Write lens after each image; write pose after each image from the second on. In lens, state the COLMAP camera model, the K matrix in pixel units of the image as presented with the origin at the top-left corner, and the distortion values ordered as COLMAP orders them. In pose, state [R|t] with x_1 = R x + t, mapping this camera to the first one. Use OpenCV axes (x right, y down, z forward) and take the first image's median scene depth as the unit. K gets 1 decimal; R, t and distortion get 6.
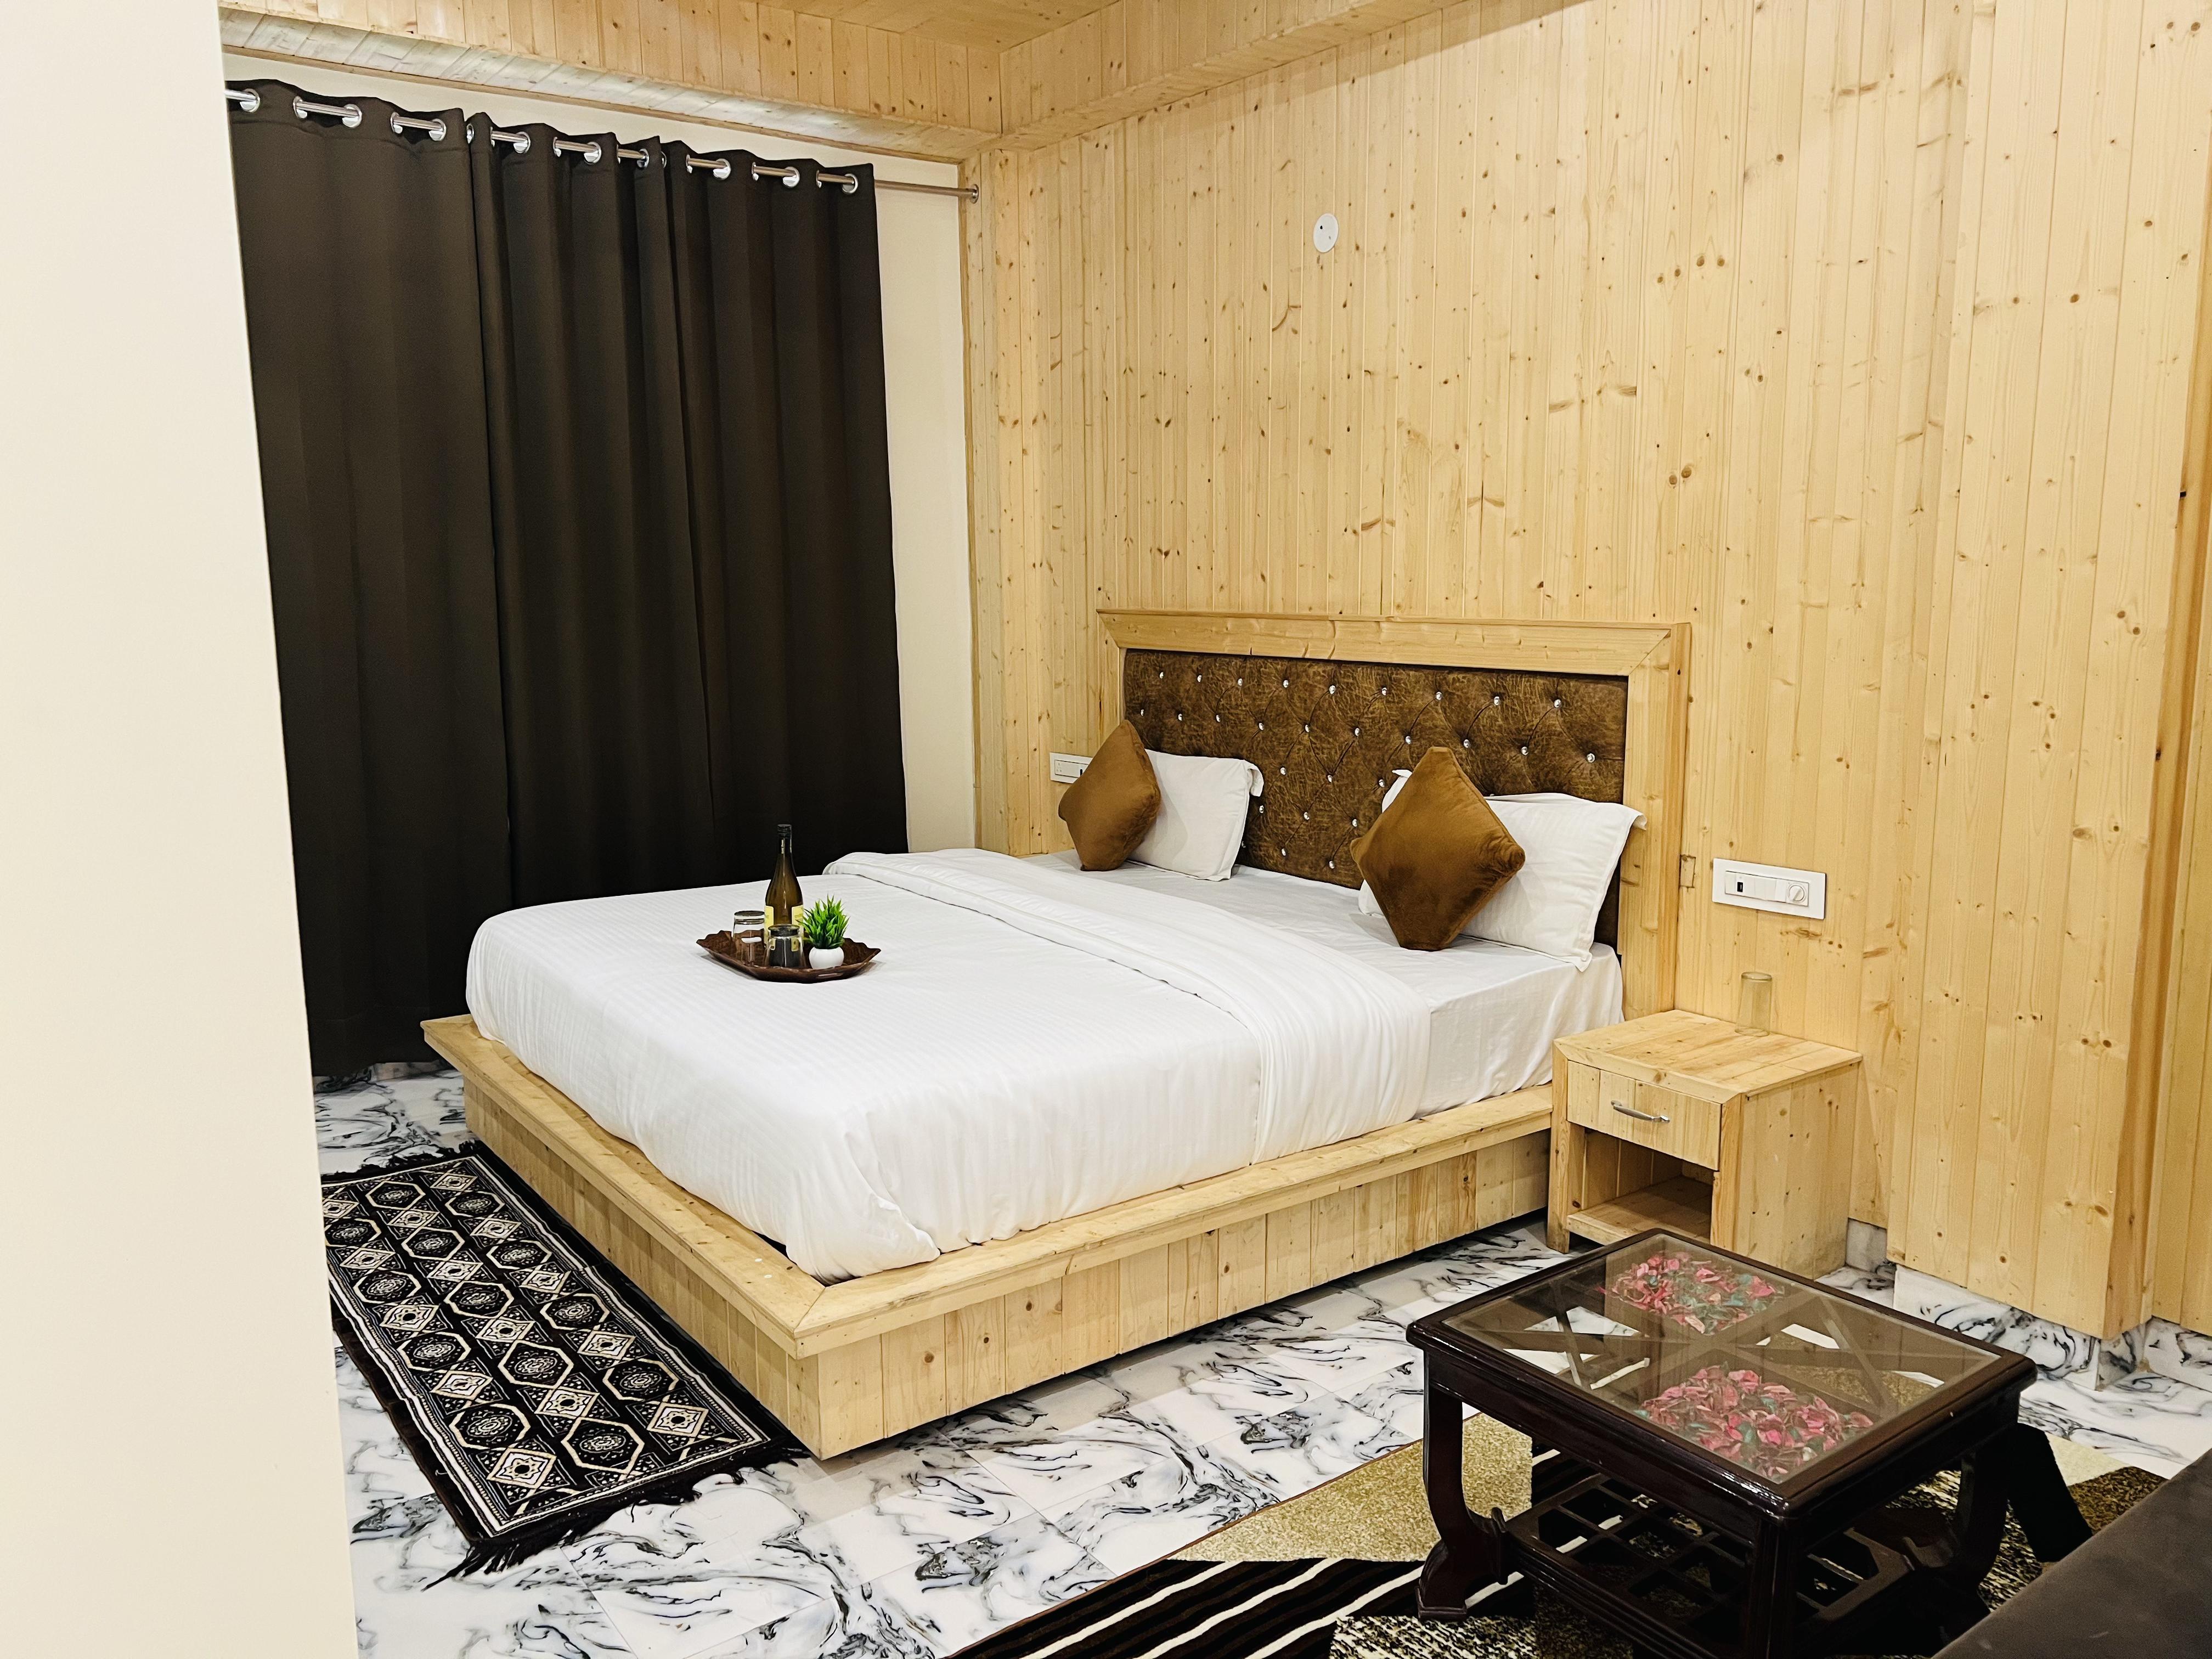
lens RADIAL K [[1647.8, 0, 1106.0], [0, 1647.8, 829.5], [0, 0, 1]] dist [0.051758, -0.051030]
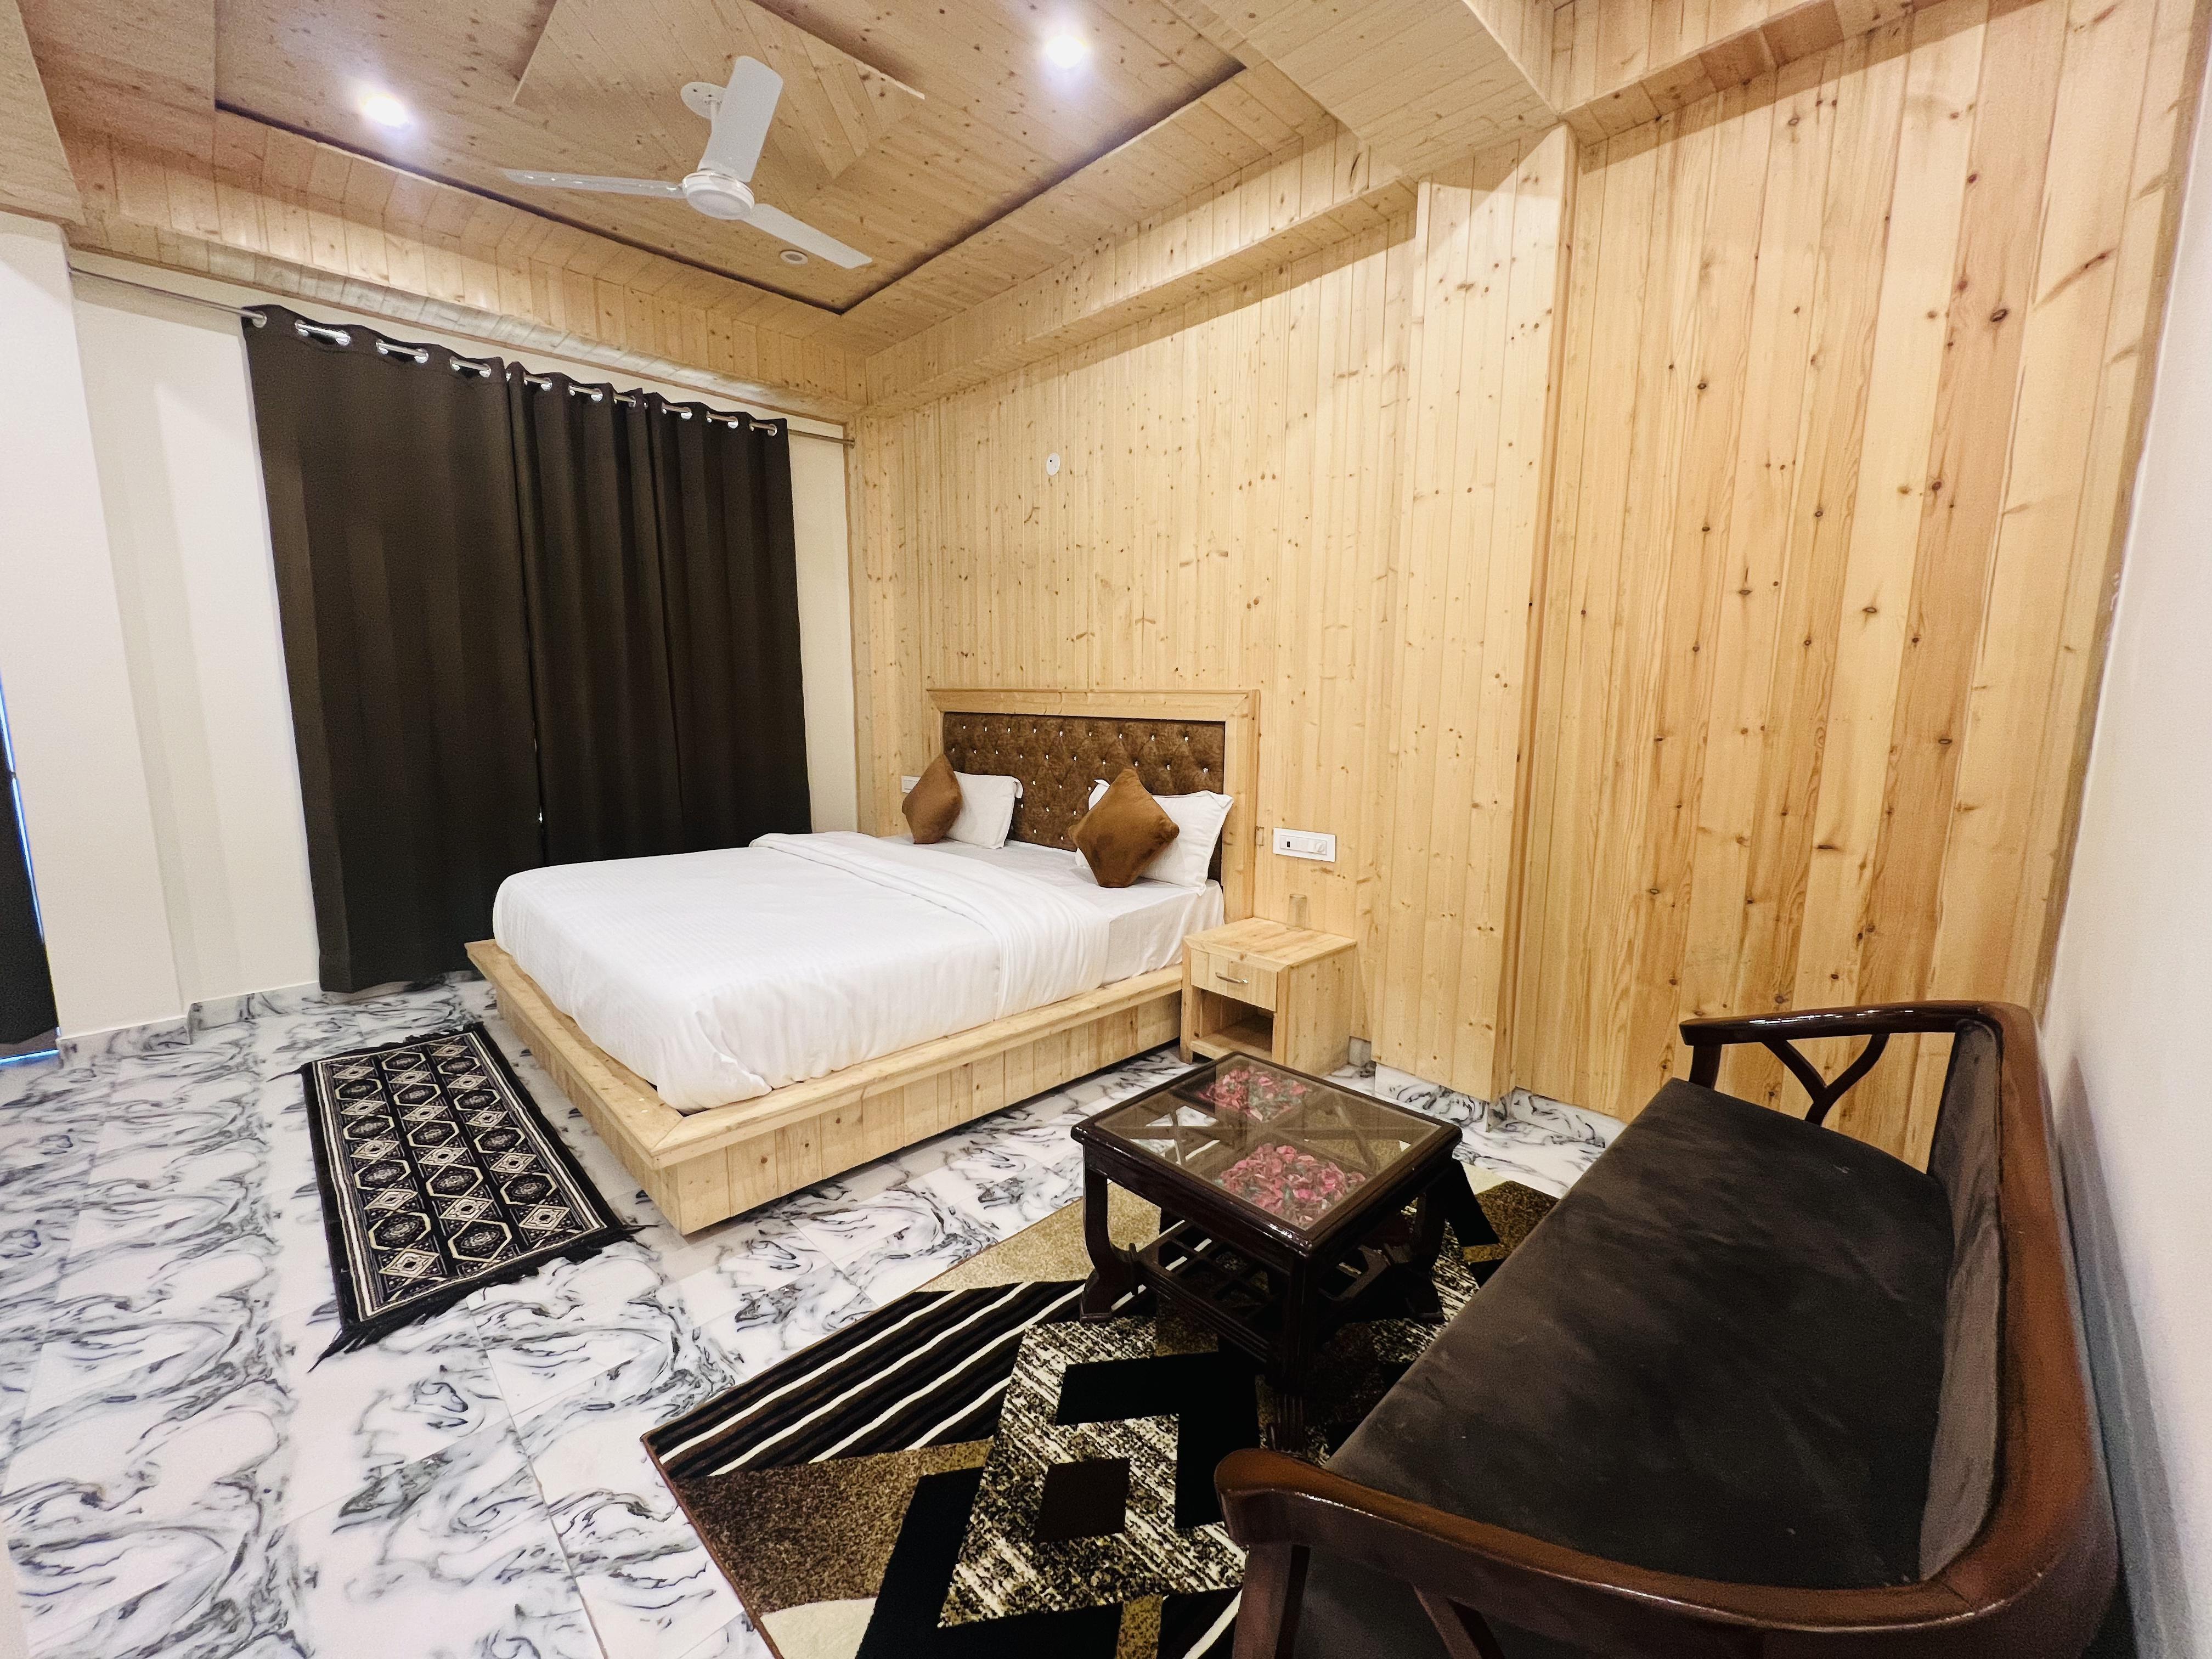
lens RADIAL K [[865.5, 0, 1106.0], [0, 865.5, 829.5], [0, 0, 1]] dist [-0.000082, -0.000153]
pose [[0.989135, -0.005930, 0.146889, 0.067333], [0.007000, 0.999953, -0.006767, 0.024693], [-0.146842, 0.007722, 0.989130, 0.151301]]
